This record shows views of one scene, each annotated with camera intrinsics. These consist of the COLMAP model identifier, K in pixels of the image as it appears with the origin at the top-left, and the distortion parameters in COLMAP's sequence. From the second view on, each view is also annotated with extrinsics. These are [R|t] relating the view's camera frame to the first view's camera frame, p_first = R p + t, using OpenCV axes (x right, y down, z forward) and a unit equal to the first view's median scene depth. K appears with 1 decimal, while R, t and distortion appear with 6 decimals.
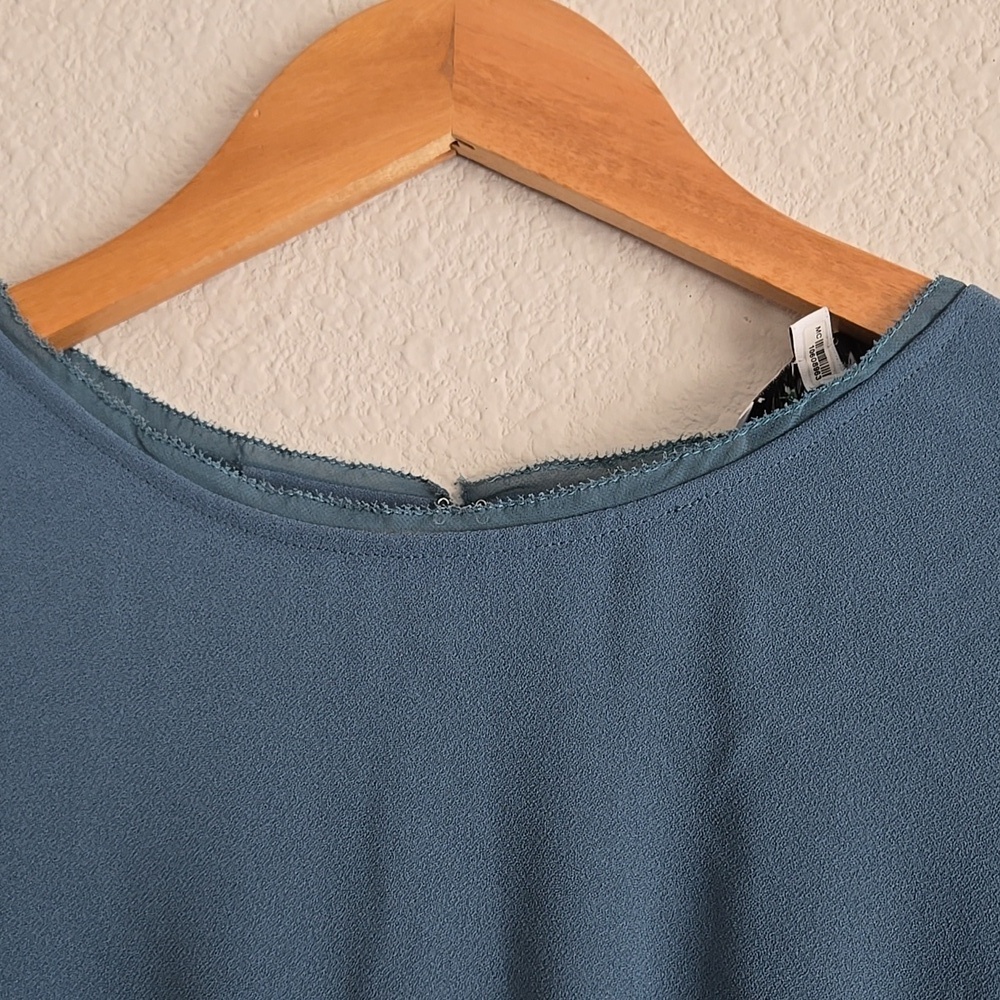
lens RADIAL K [[1468.5, 0, 508.3], [0, 1468.5, 466.8], [0, 0, 1]] dist [0.057639, 0.000000]
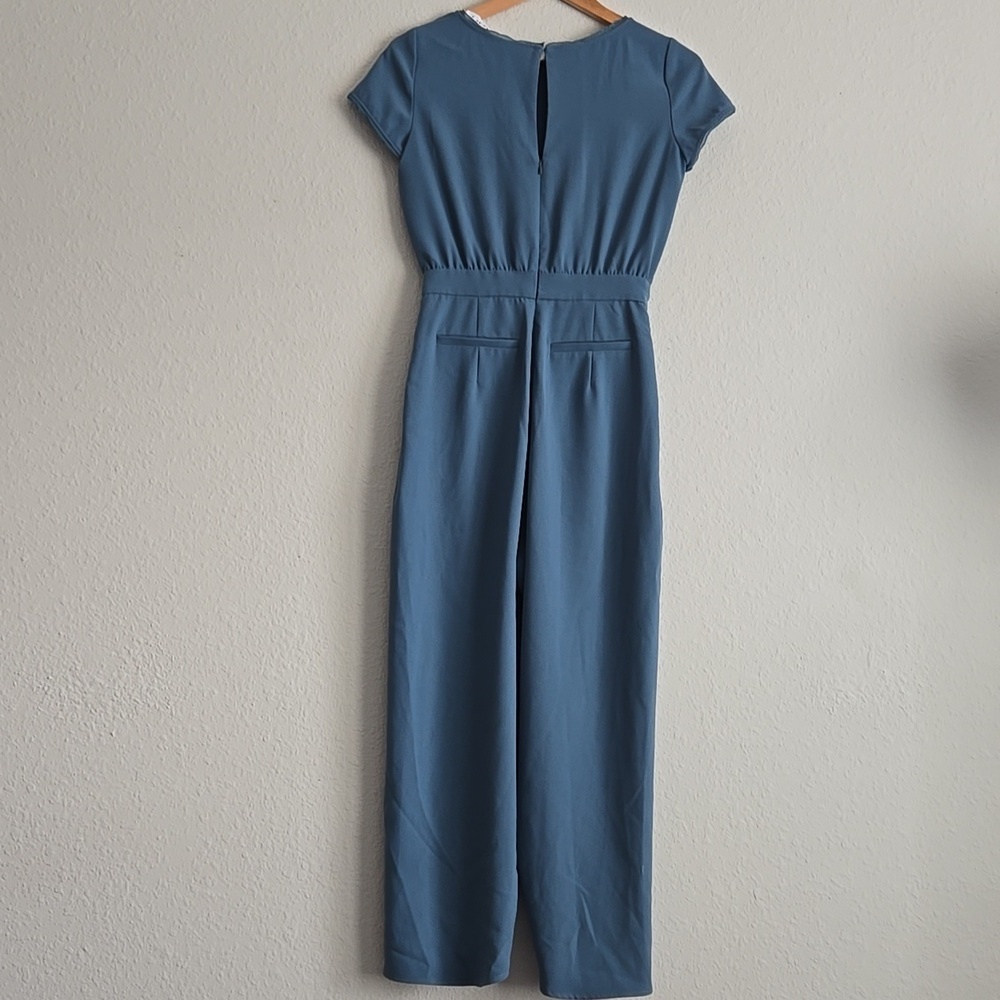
lens RADIAL K [[1468.5, 0, 502.8], [0, 1468.5, 506.3], [0, 0, 1]] dist [0.057639, 0.000000]
pose [[0.988254, 0.087456, 0.125319, -0.766312], [-0.093516, 0.994675, 0.043312, 1.516238], [-0.120864, -0.054522, 0.991171, -4.694359]]
